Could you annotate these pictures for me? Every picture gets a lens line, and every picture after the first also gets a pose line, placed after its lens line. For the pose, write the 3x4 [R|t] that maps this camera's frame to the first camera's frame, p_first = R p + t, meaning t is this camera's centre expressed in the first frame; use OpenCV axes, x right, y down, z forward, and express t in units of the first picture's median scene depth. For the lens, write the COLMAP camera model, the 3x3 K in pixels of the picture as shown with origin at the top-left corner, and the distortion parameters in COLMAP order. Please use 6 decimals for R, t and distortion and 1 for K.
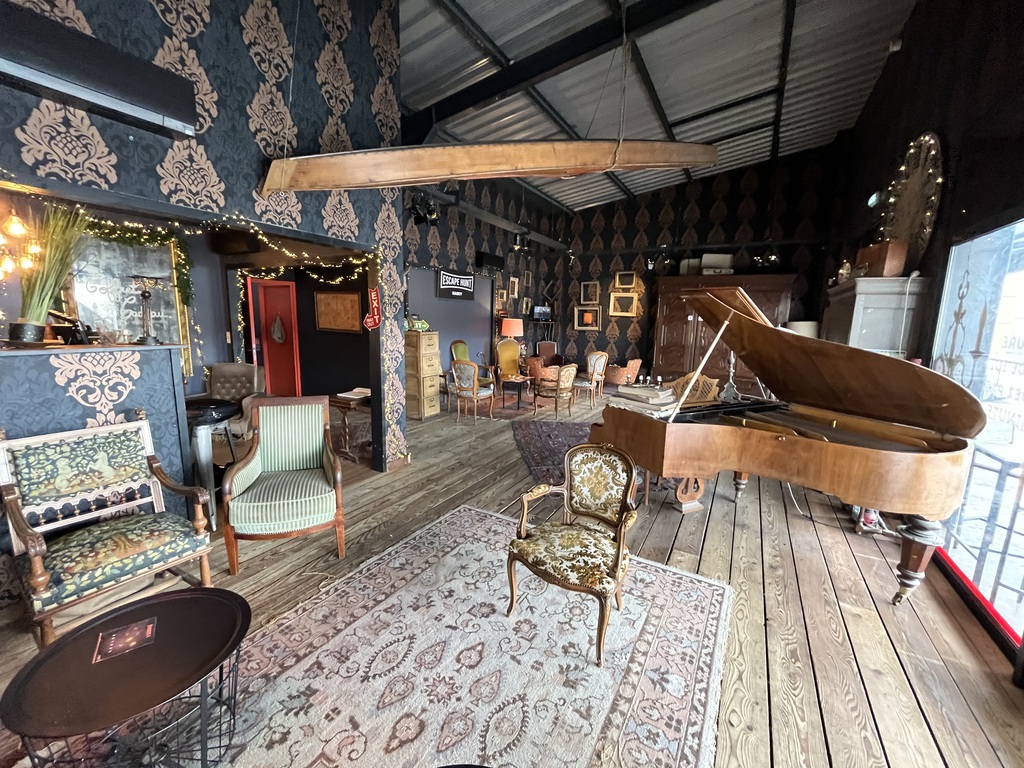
lens RADIAL K [[413.8, 0, 510.9], [0, 413.8, 381.8], [0, 0, 1]] dist [-0.010880, -0.000219]
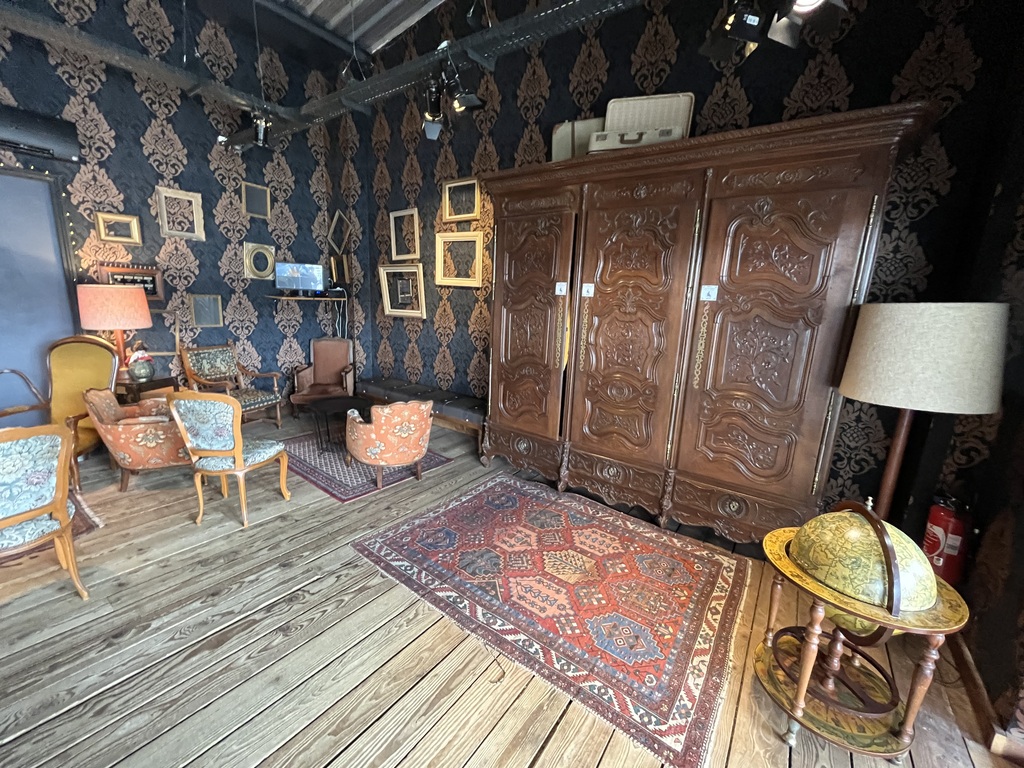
lens RADIAL K [[413.8, 0, 512.6], [0, 413.8, 384.3], [0, 0, 1]] dist [-0.010880, -0.000219]
pose [[0.994289, 0.039481, -0.099150, 0.374566], [-0.034555, 0.998105, 0.050911, -0.078603], [0.100972, -0.047194, 0.993769, 0.559887]]
